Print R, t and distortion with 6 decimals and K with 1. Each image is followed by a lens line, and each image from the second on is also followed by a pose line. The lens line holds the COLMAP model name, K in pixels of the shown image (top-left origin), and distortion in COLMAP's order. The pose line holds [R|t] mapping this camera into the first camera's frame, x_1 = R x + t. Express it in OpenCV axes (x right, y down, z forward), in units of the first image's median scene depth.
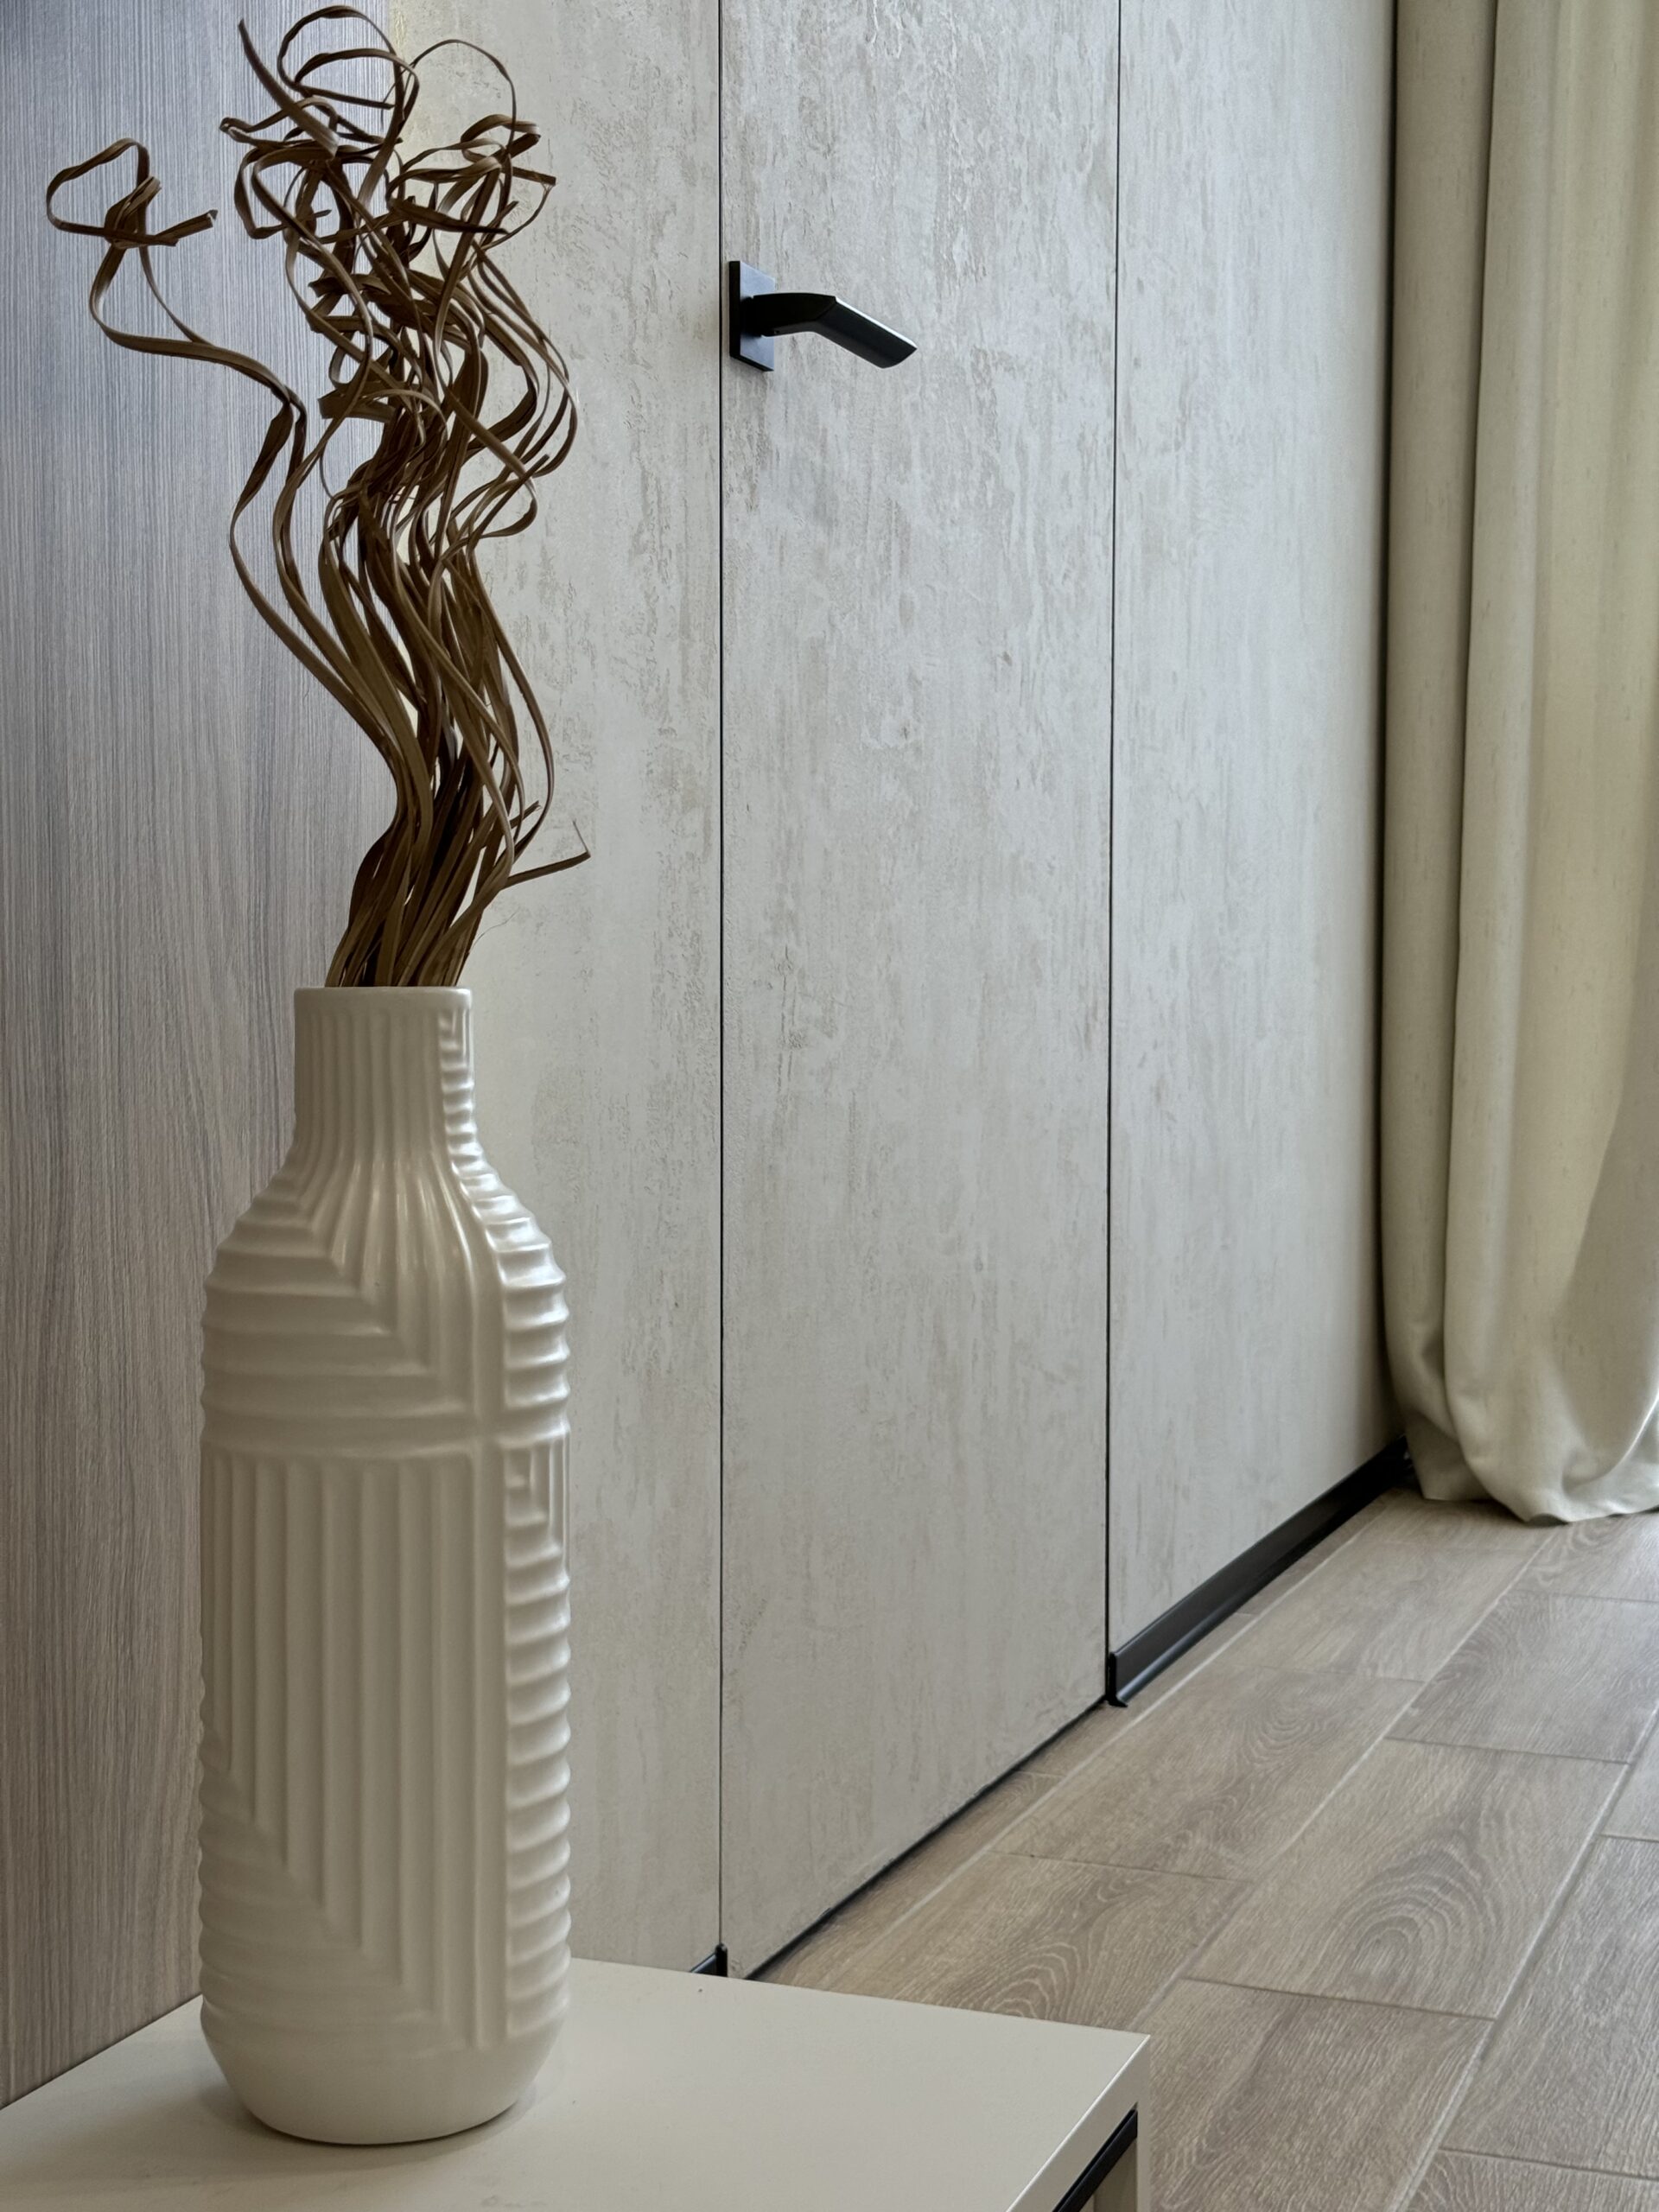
lens RADIAL K [[3060.6, 0, 829.5], [0, 3060.6, 1106.0], [0, 0, 1]] dist [0.212634, -0.451384]
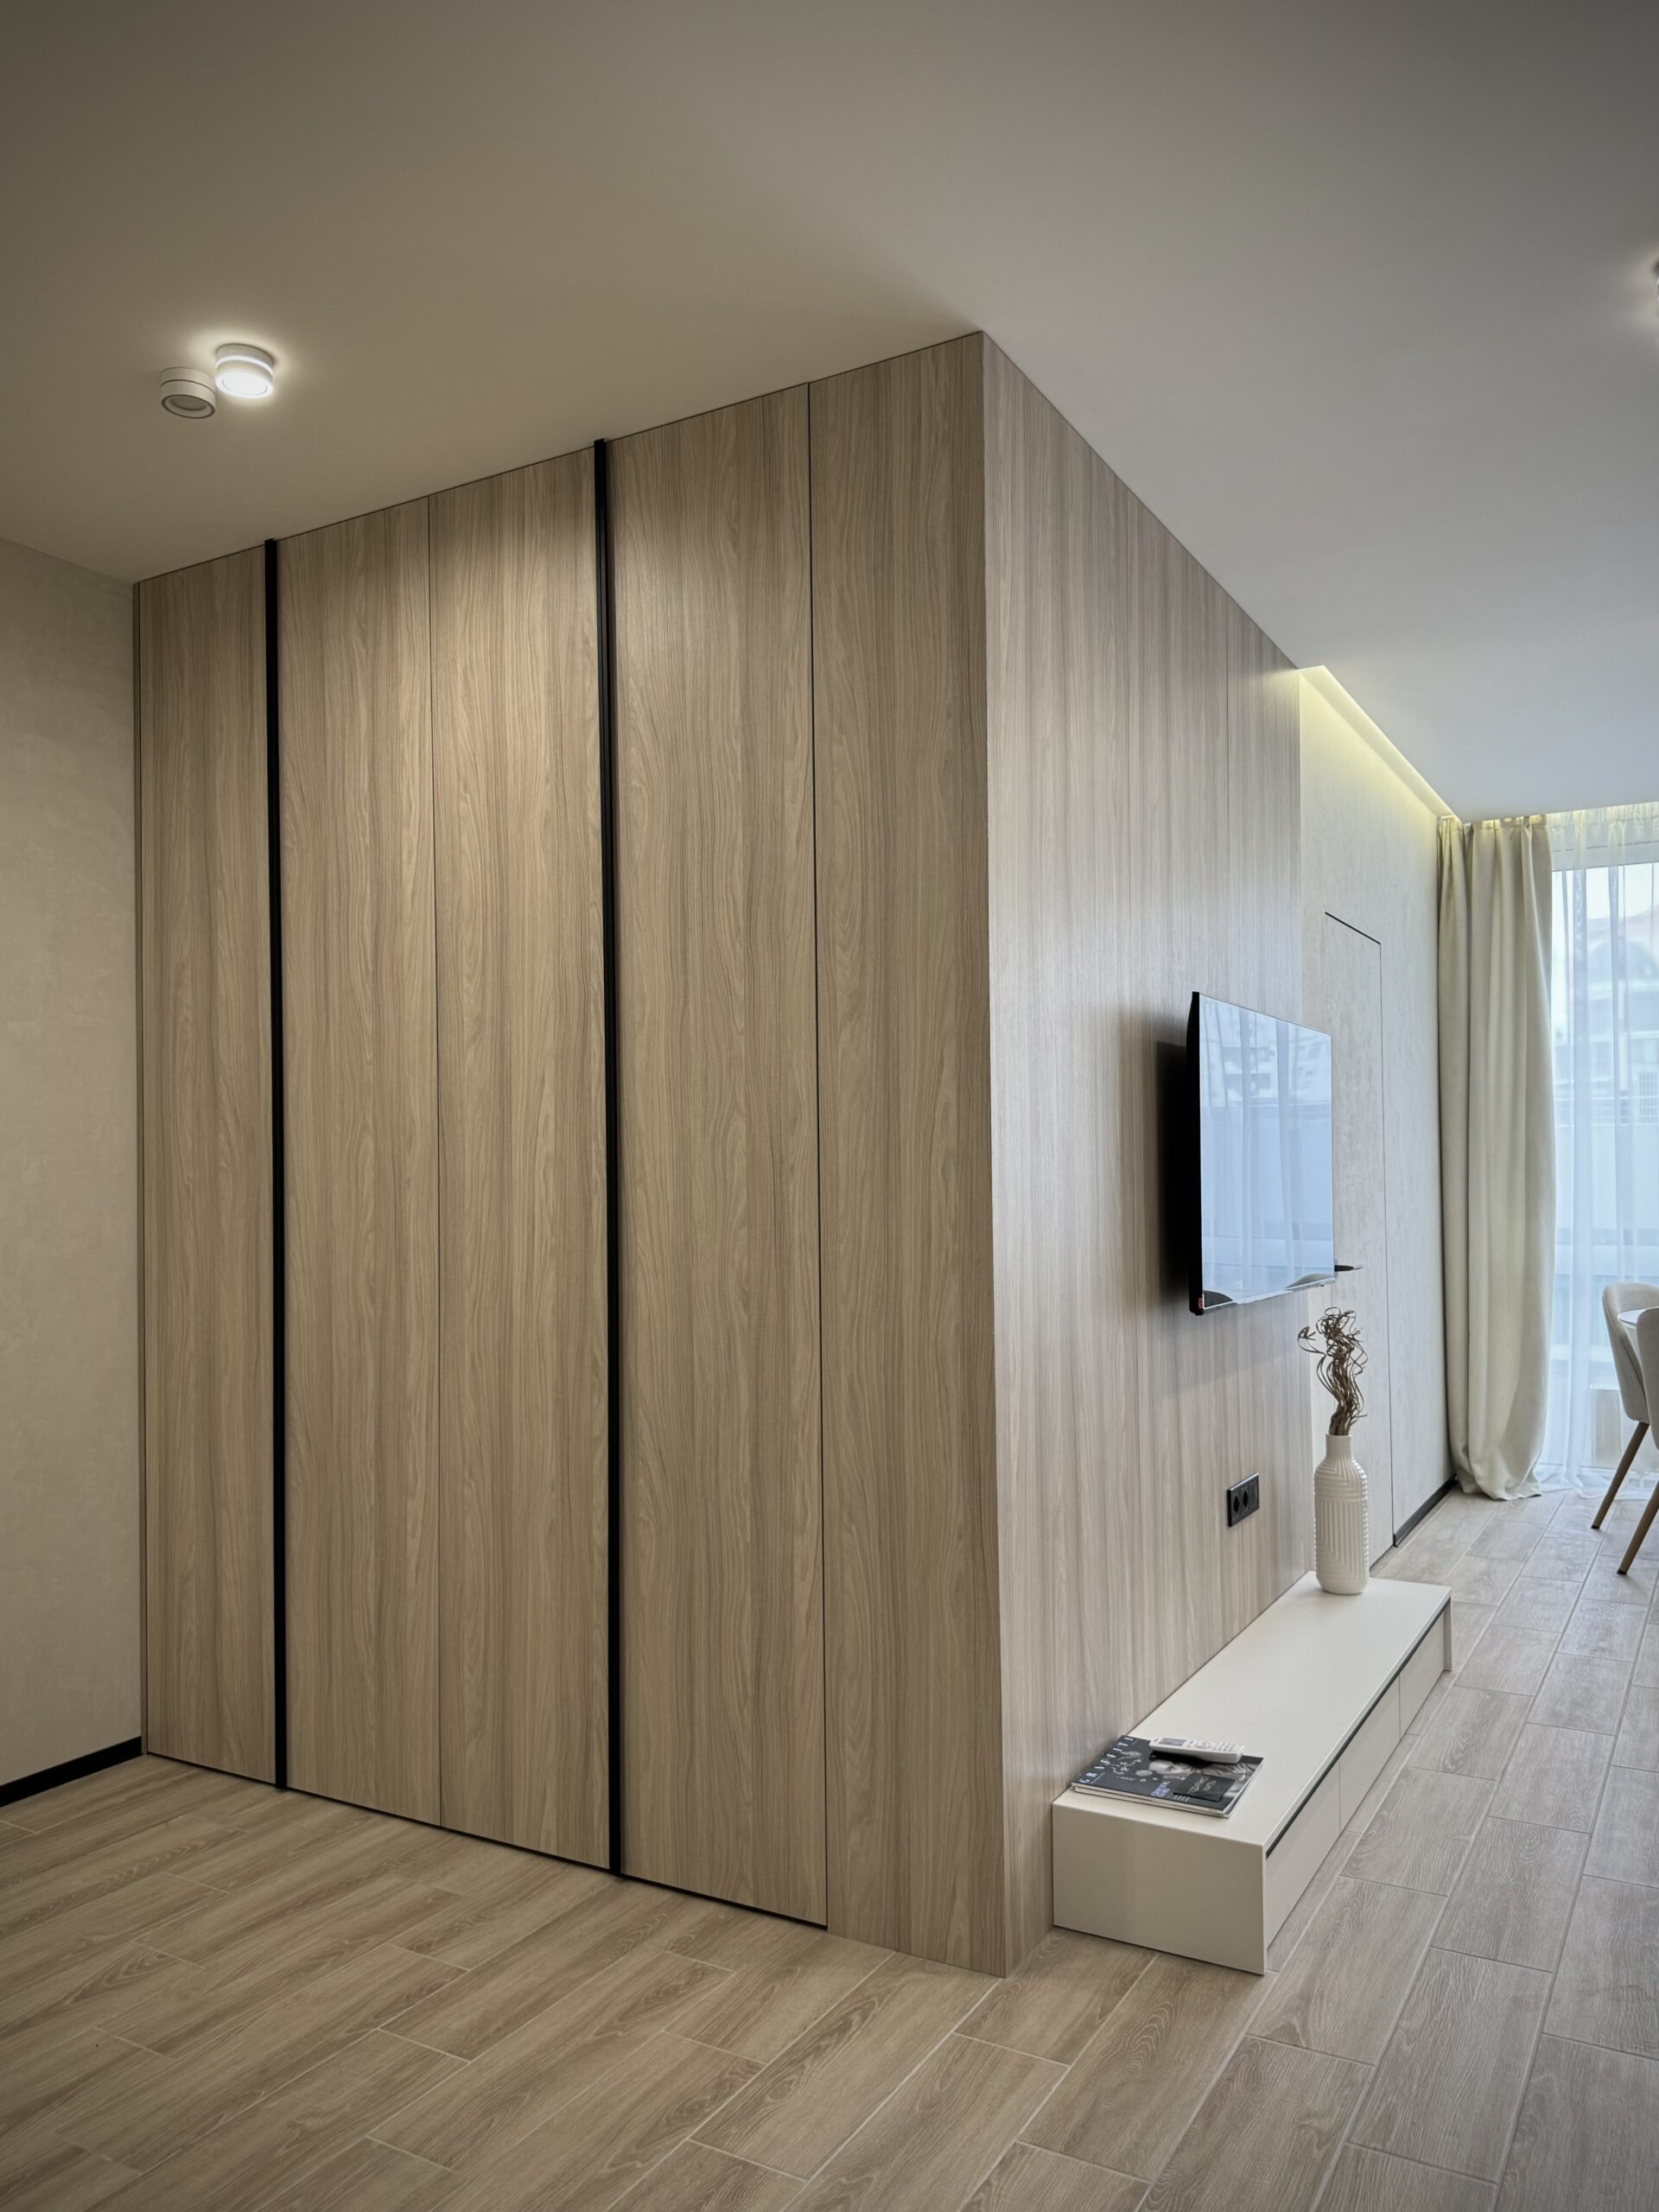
lens RADIAL K [[1580.0, 0, 829.5], [0, 1580.0, 1106.0], [0, 0, 1]] dist [0.182257, -0.374619]
pose [[0.988502, -0.015396, -0.150421, -0.317427], [0.002430, 0.996292, -0.086005, -0.206470], [0.151187, 0.084651, 0.984874, -1.273729]]
